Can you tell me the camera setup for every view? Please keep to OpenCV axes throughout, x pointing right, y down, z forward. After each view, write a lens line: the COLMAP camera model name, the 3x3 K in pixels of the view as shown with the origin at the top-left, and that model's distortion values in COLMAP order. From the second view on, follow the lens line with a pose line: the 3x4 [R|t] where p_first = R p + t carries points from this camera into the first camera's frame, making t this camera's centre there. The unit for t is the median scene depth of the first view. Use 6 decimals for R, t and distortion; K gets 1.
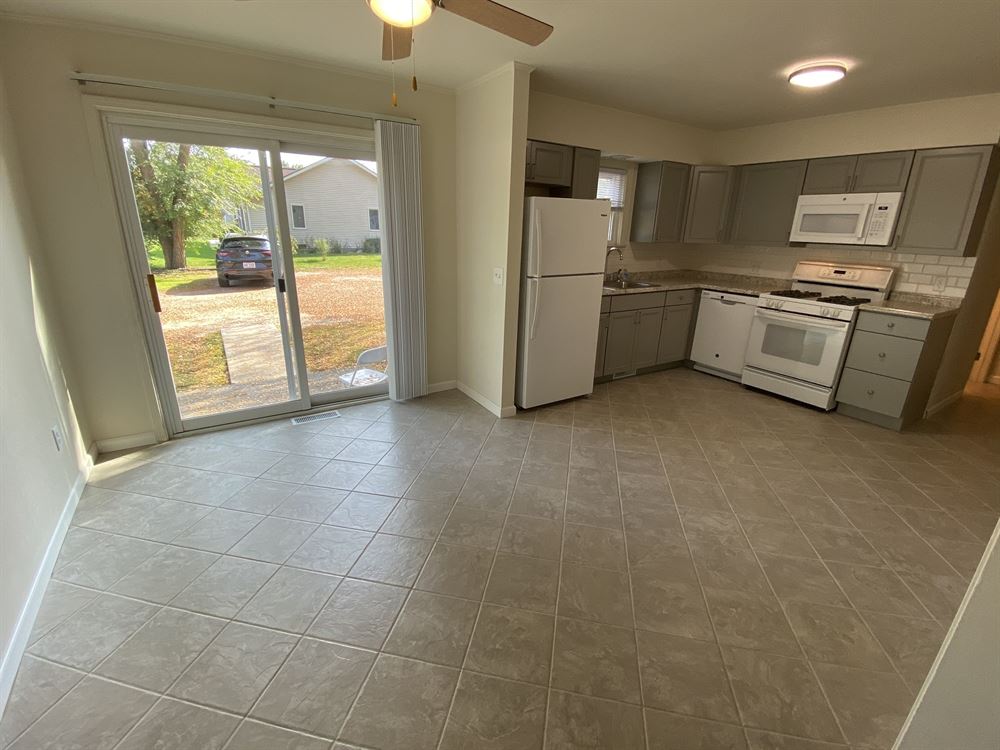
lens RADIAL K [[444.4, 0, 500.0], [0, 444.4, 375.0], [0, 0, 1]] dist [-0.000856, -0.009009]
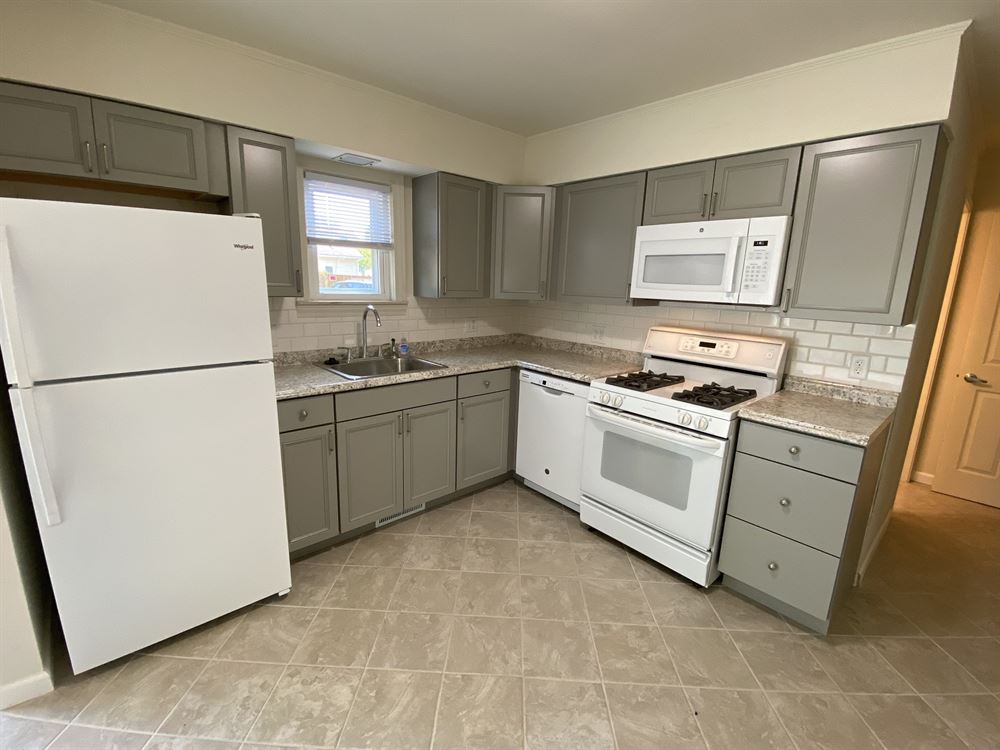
lens RADIAL K [[443.9, 0, 500.0], [0, 443.9, 375.0], [0, 0, 1]] dist [0.001711, -0.000348]
pose [[0.985387, -0.027630, 0.168075, 0.383913], [0.044670, 0.994138, -0.098458, -0.146450], [-0.164370, 0.104527, 0.980845, 0.449768]]
